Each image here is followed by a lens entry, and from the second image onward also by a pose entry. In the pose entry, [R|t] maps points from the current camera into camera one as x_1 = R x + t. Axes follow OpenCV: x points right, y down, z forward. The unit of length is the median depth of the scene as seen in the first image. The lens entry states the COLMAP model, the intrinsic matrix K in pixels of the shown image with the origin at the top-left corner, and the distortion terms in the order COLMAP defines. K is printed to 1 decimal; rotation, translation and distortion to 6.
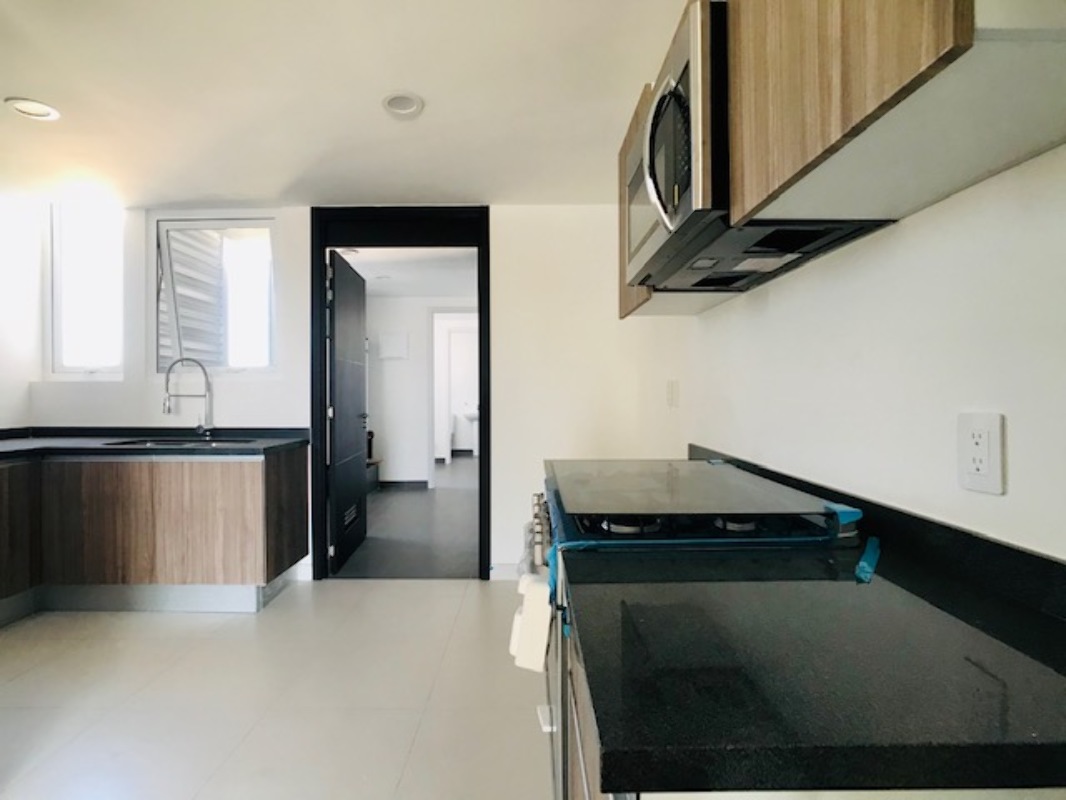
lens RADIAL K [[587.0, 0, 533.0], [0, 587.0, 400.0], [0, 0, 1]] dist [0.000557, 0.000842]
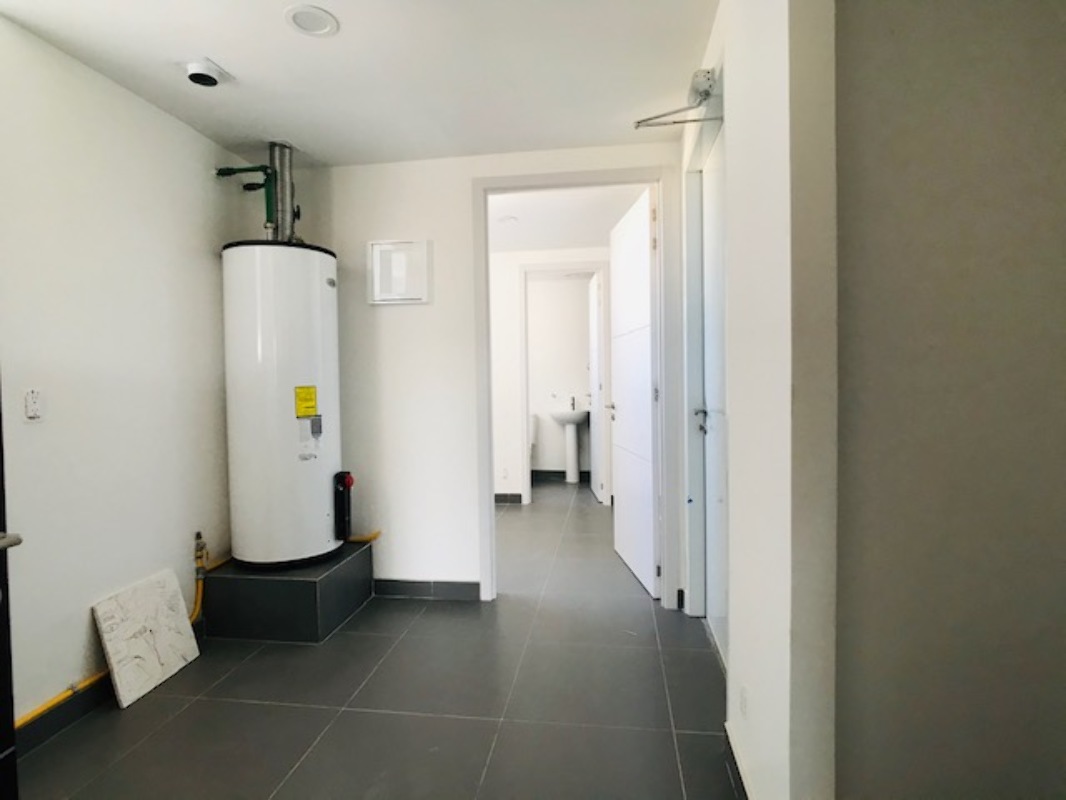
lens RADIAL K [[587.0, 0, 533.0], [0, 587.0, 400.0], [0, 0, 1]] dist [0.000557, 0.000842]
pose [[0.991070, -0.014199, -0.132582, -0.061085], [0.016581, 0.999720, 0.016879, -0.002459], [0.132305, -0.018927, 0.991028, 0.432435]]
